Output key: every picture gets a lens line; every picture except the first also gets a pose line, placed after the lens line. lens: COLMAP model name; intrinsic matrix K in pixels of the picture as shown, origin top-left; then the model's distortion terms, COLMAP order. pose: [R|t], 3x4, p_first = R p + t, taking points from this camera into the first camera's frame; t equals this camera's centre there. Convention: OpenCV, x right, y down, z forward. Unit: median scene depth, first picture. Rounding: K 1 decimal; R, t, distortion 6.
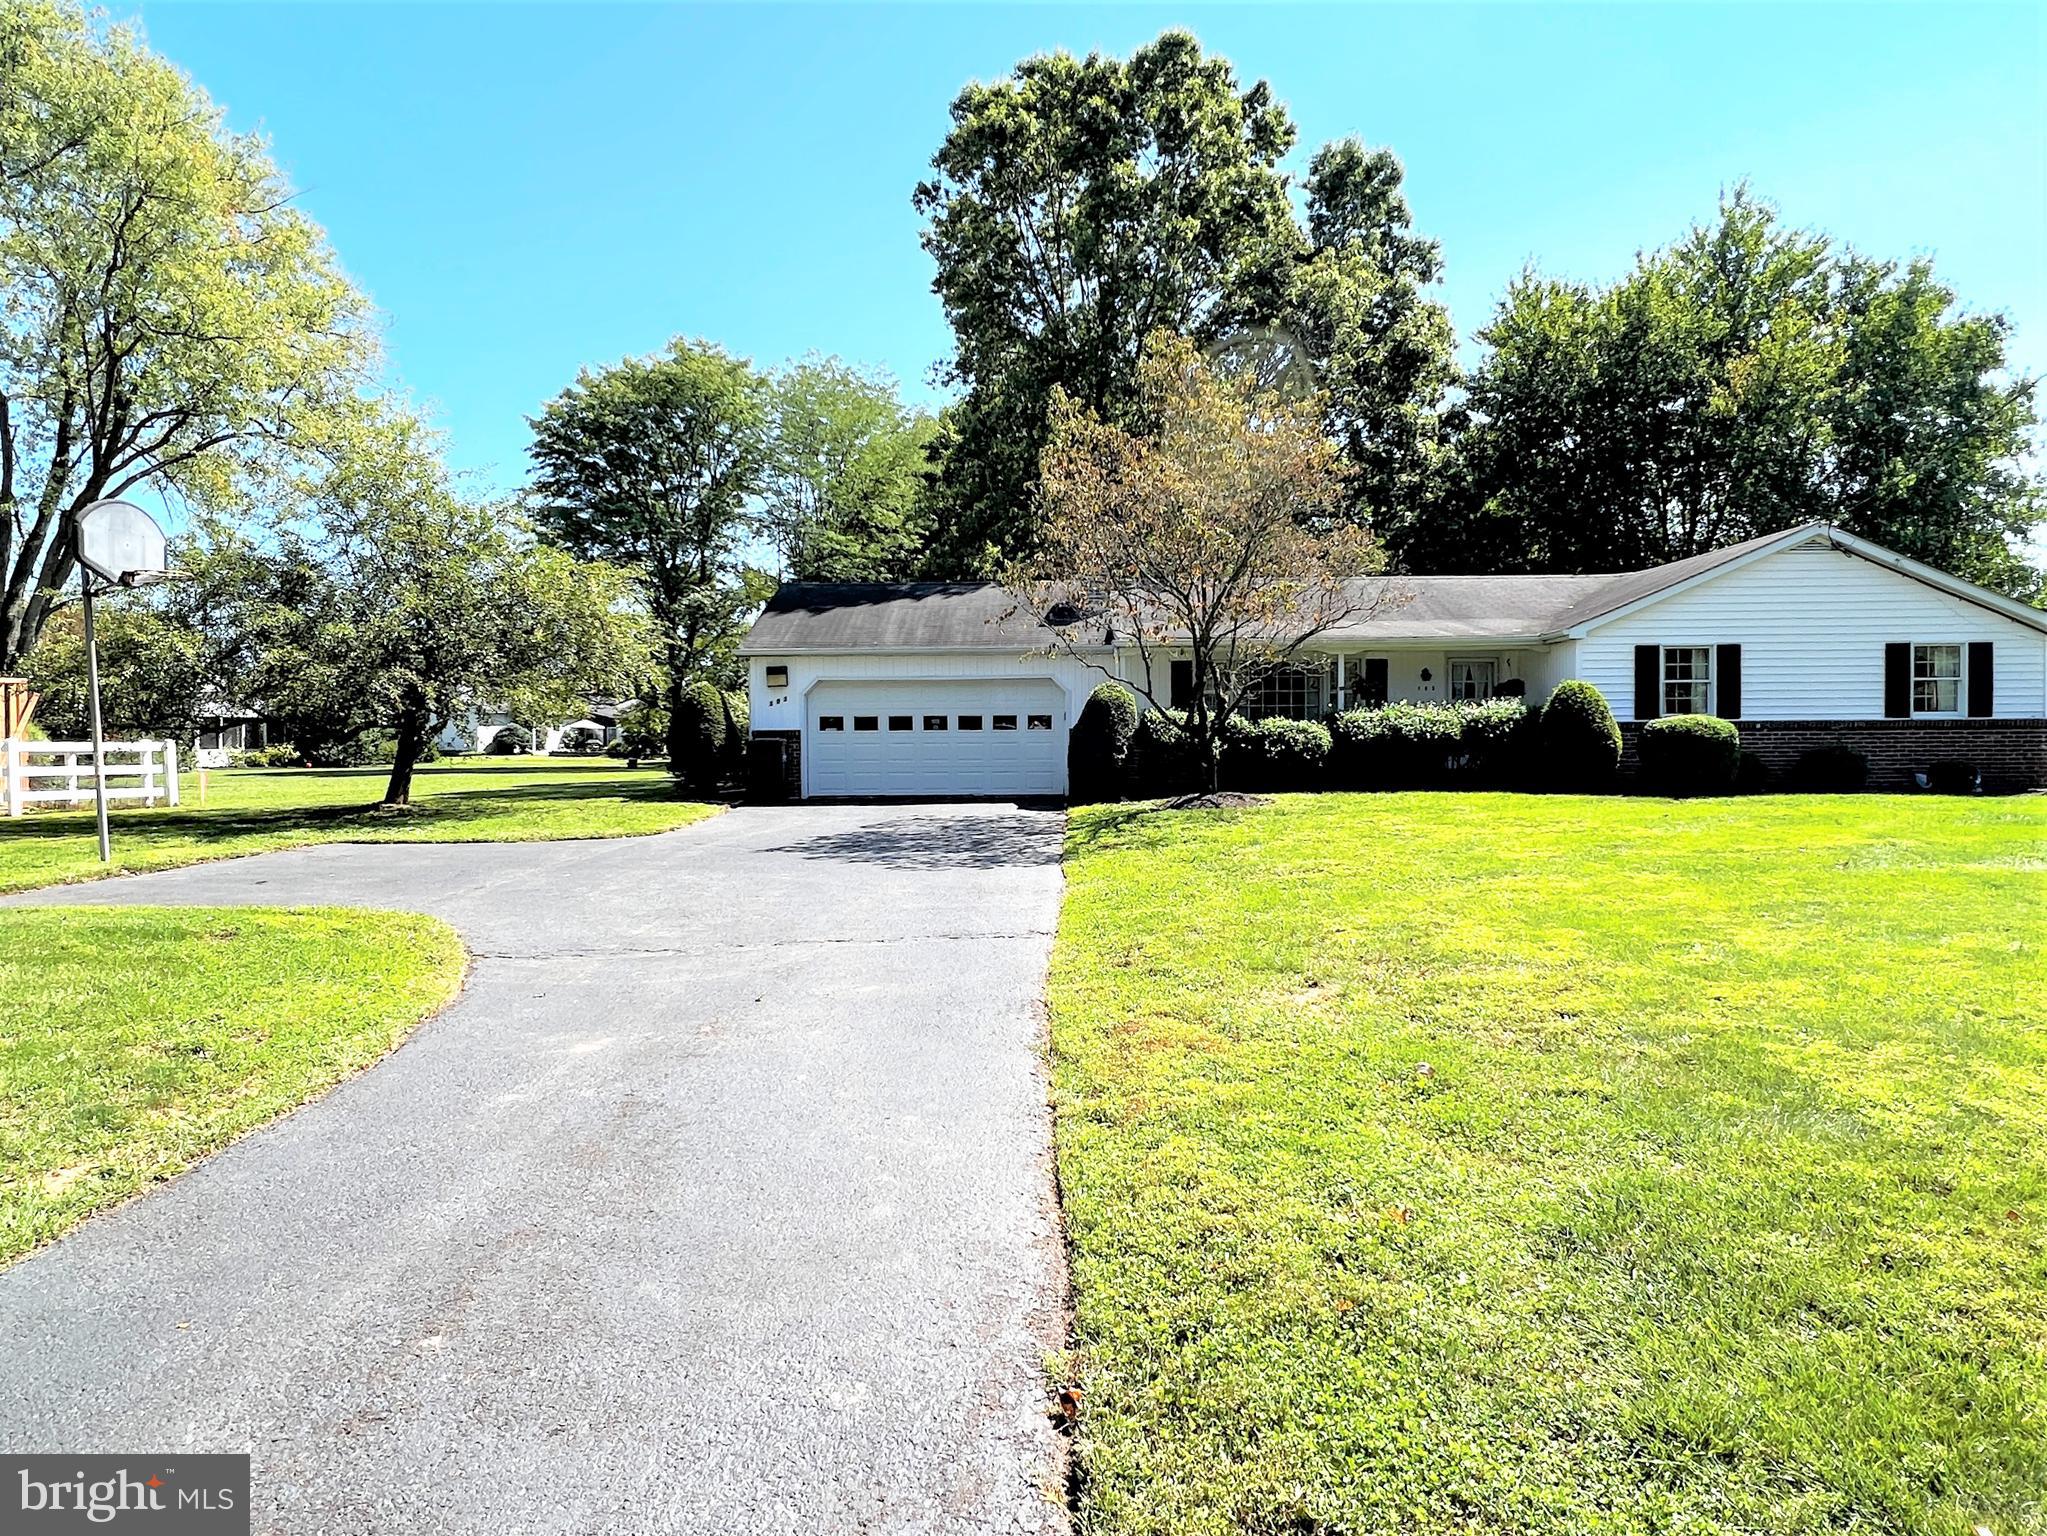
lens RADIAL K [[1199.9, 0, 1001.8], [0, 1199.9, 767.8], [0, 0, 1]] dist [0.004901, 0.000695]
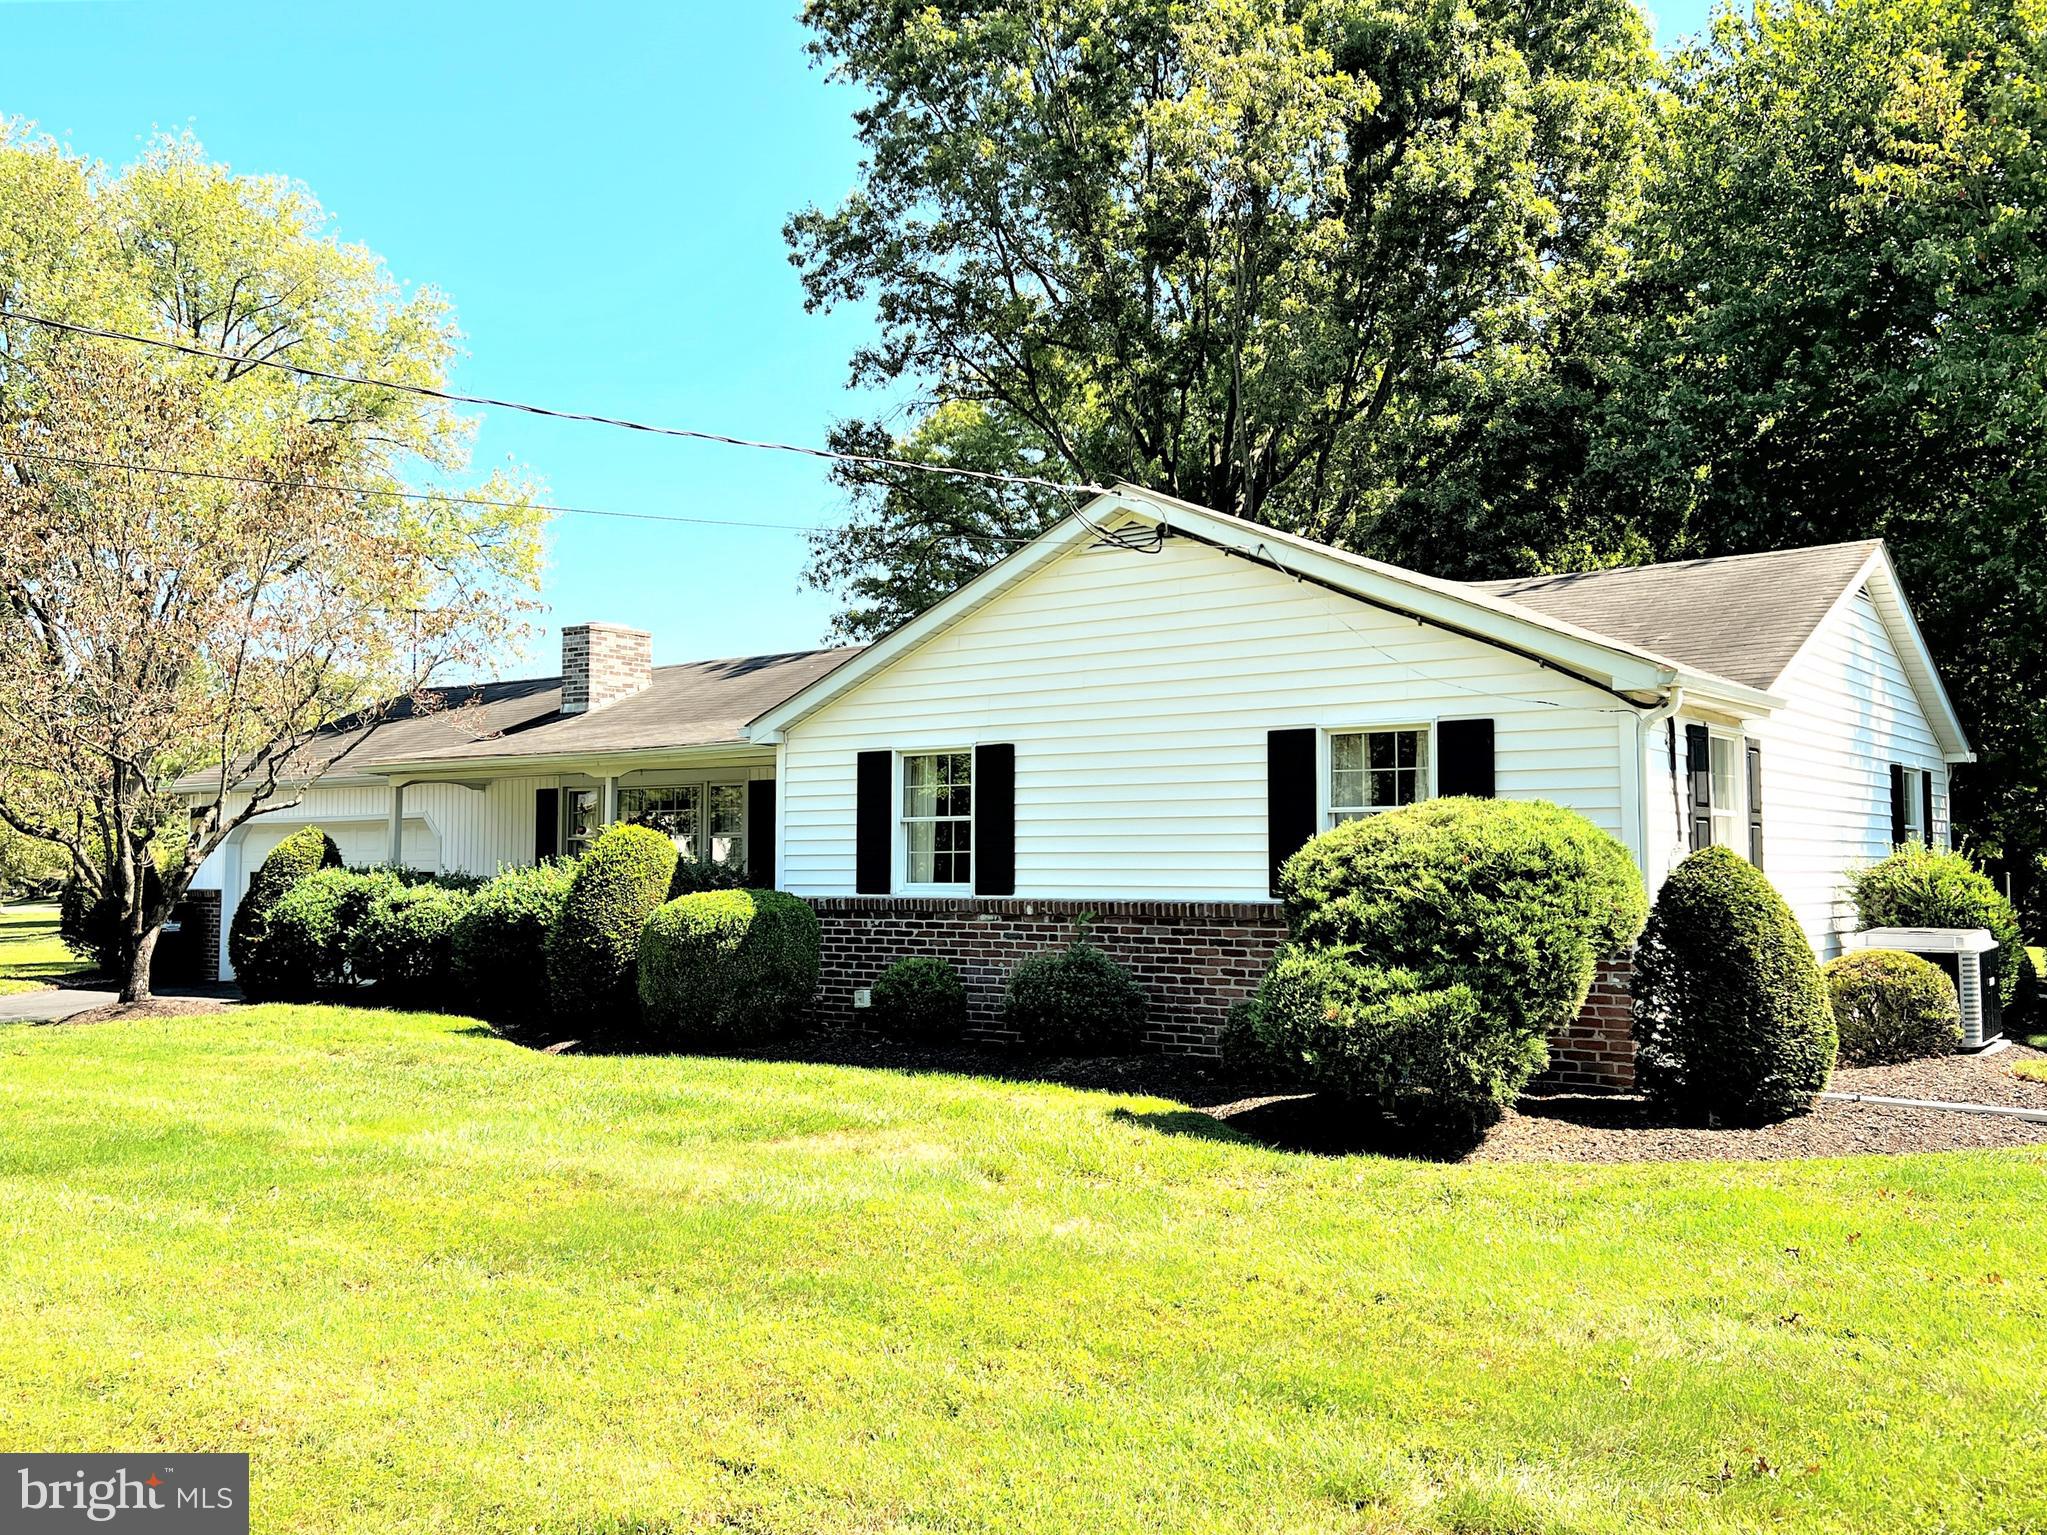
lens RADIAL K [[1814.5, 0, 1029.0], [0, 1814.5, 754.1], [0, 0, 1]] dist [0.010047, 0.002331]
pose [[0.812772, -0.030486, -0.581784, 0.917999], [-0.024464, 0.995963, -0.086365, -0.030175], [0.582068, 0.084428, 0.808745, 0.353101]]
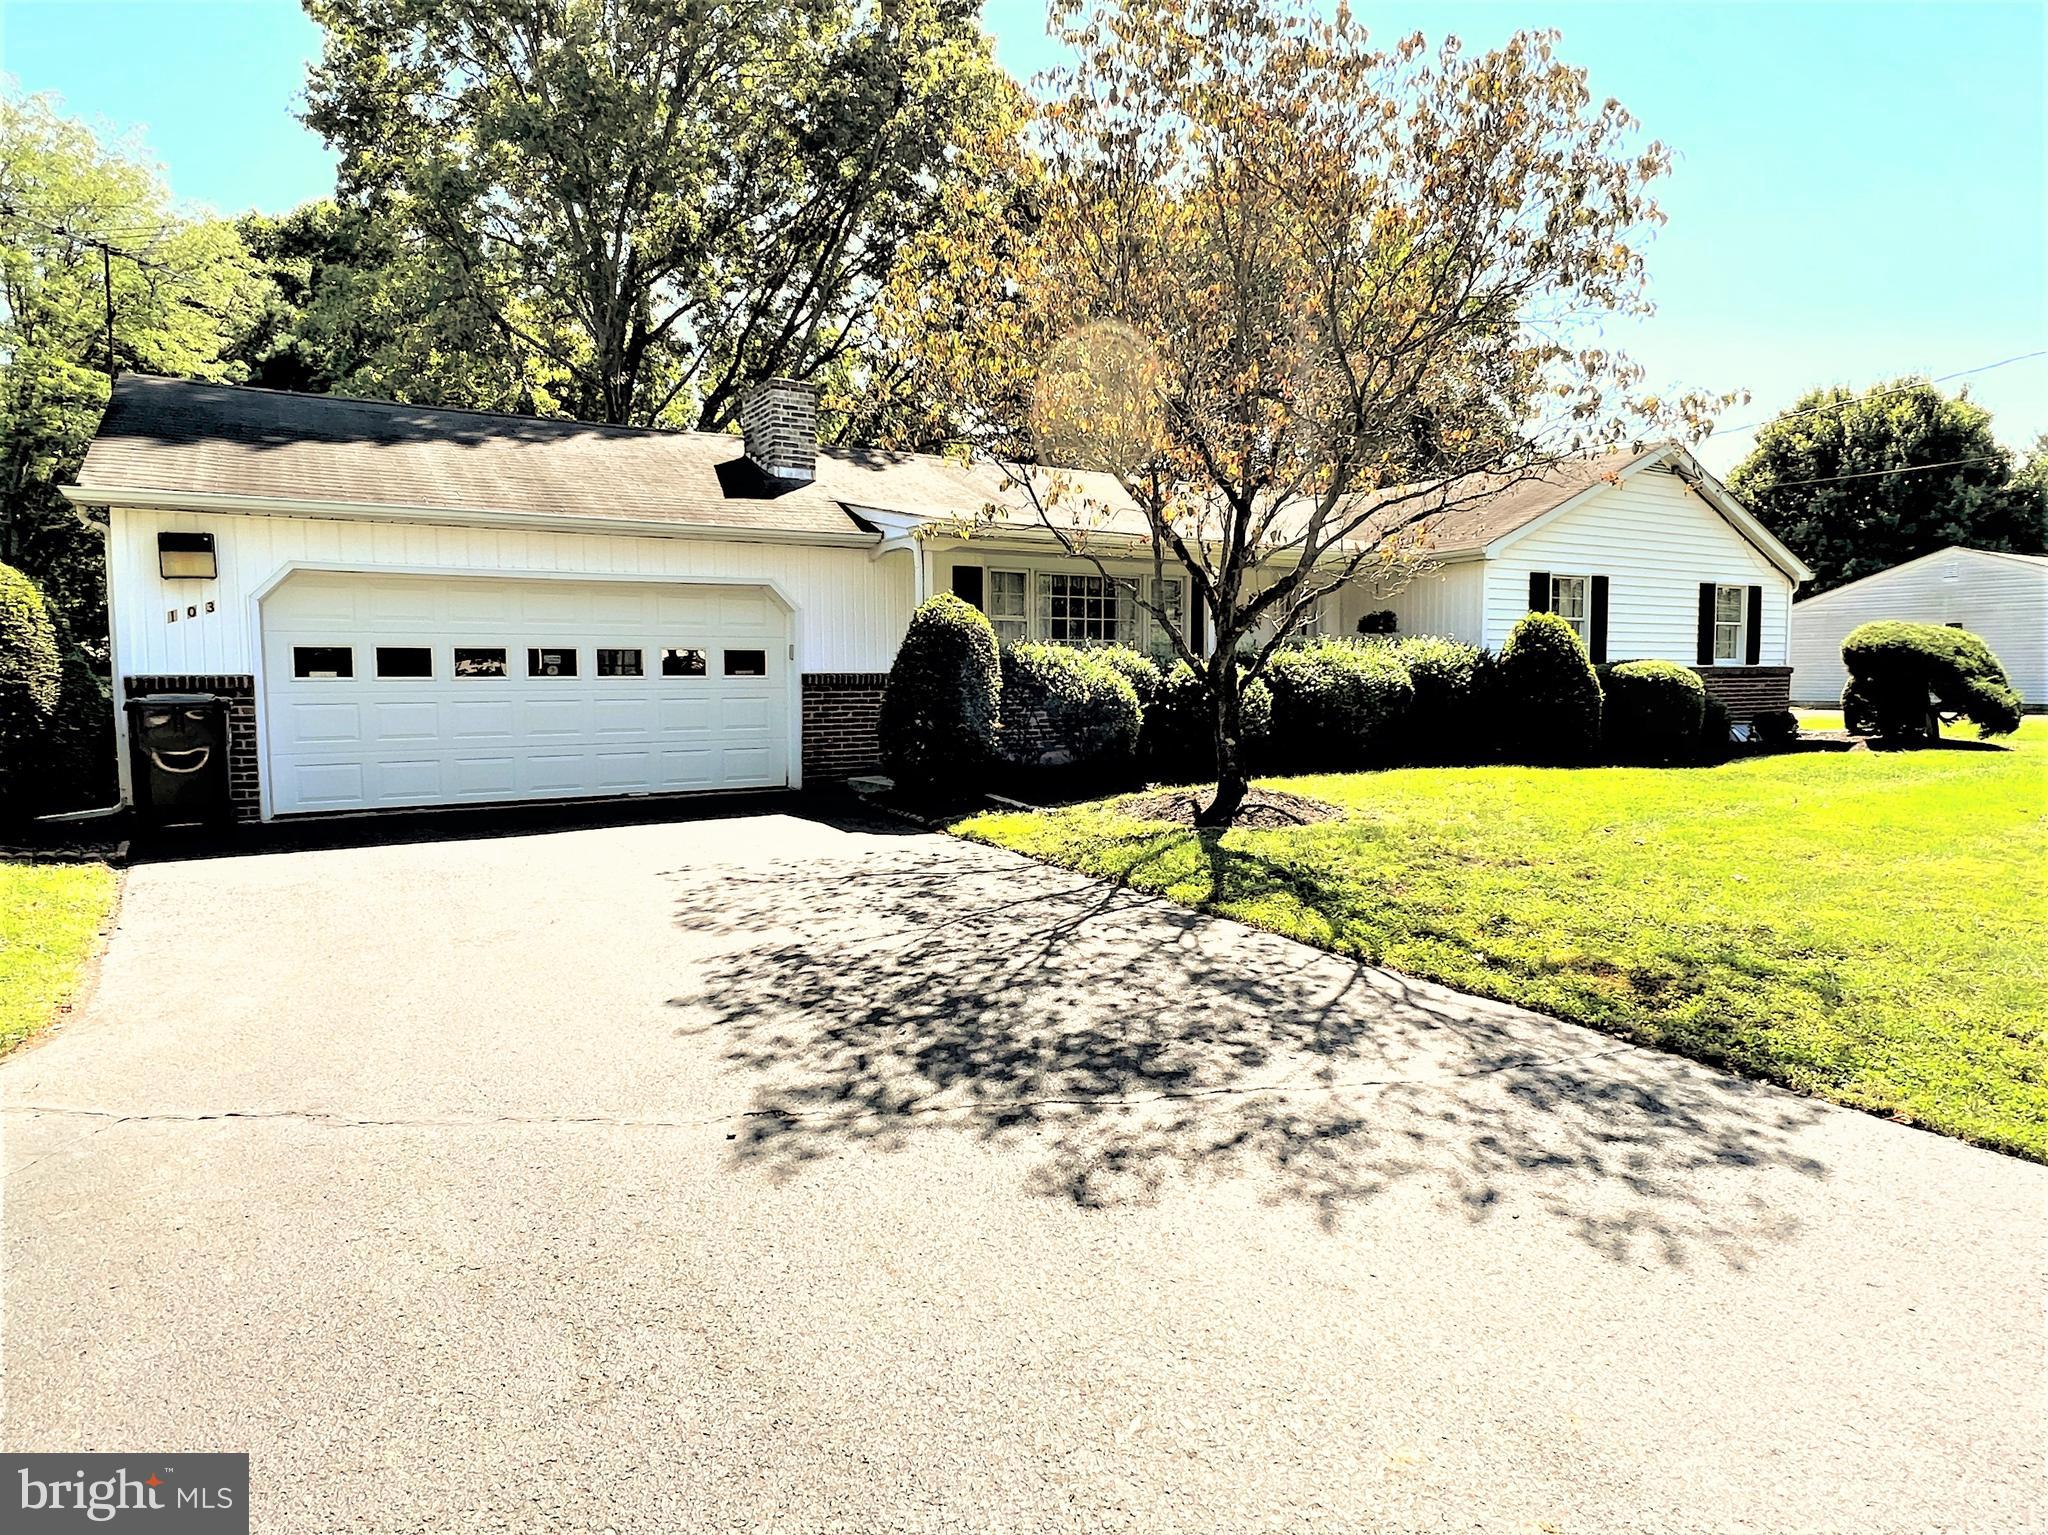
lens RADIAL K [[1200.5, 0, 1032.1], [0, 1200.5, 754.0], [0, 0, 1]] dist [0.004901, 0.000695]
pose [[0.836163, -0.034861, 0.547372, -0.171682], [0.013041, 0.998960, 0.043700, -0.017480], [-0.548326, -0.029402, 0.835748, 0.444573]]
